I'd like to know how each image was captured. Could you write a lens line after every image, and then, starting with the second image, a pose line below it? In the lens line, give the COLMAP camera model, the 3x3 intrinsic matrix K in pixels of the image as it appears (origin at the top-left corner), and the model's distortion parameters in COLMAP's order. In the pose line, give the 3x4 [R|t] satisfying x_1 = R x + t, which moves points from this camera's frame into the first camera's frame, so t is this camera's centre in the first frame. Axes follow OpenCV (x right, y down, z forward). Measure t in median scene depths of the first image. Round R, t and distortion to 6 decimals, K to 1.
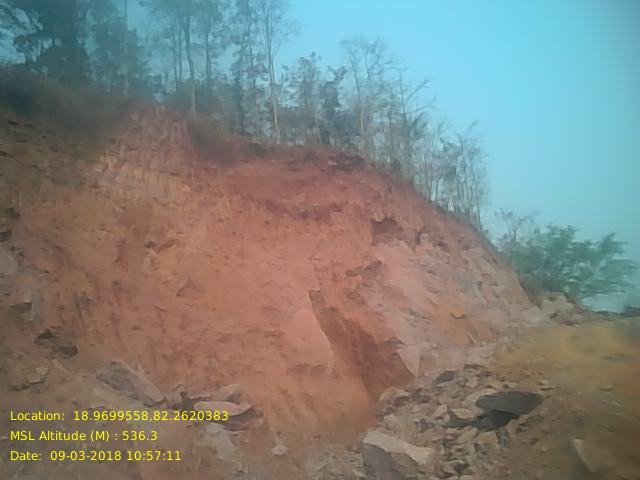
lens RADIAL K [[547.4, 0, 322.0], [0, 547.4, 249.0], [0, 0, 1]] dist [0.054166, -0.104728]
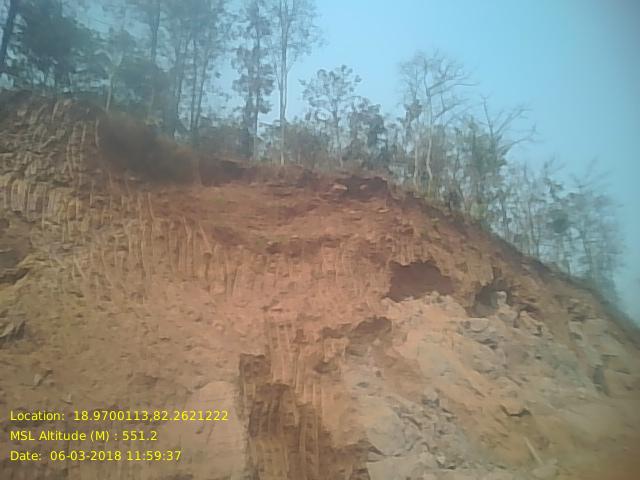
lens RADIAL K [[547.4, 0, 315.1], [0, 547.4, 244.0], [0, 0, 1]] dist [0.054166, -0.104728]
pose [[0.961711, -0.017970, -0.273477, 0.187251], [-0.026501, 0.987075, -0.158054, 0.036917], [0.272782, 0.159250, 0.948804, 0.301219]]
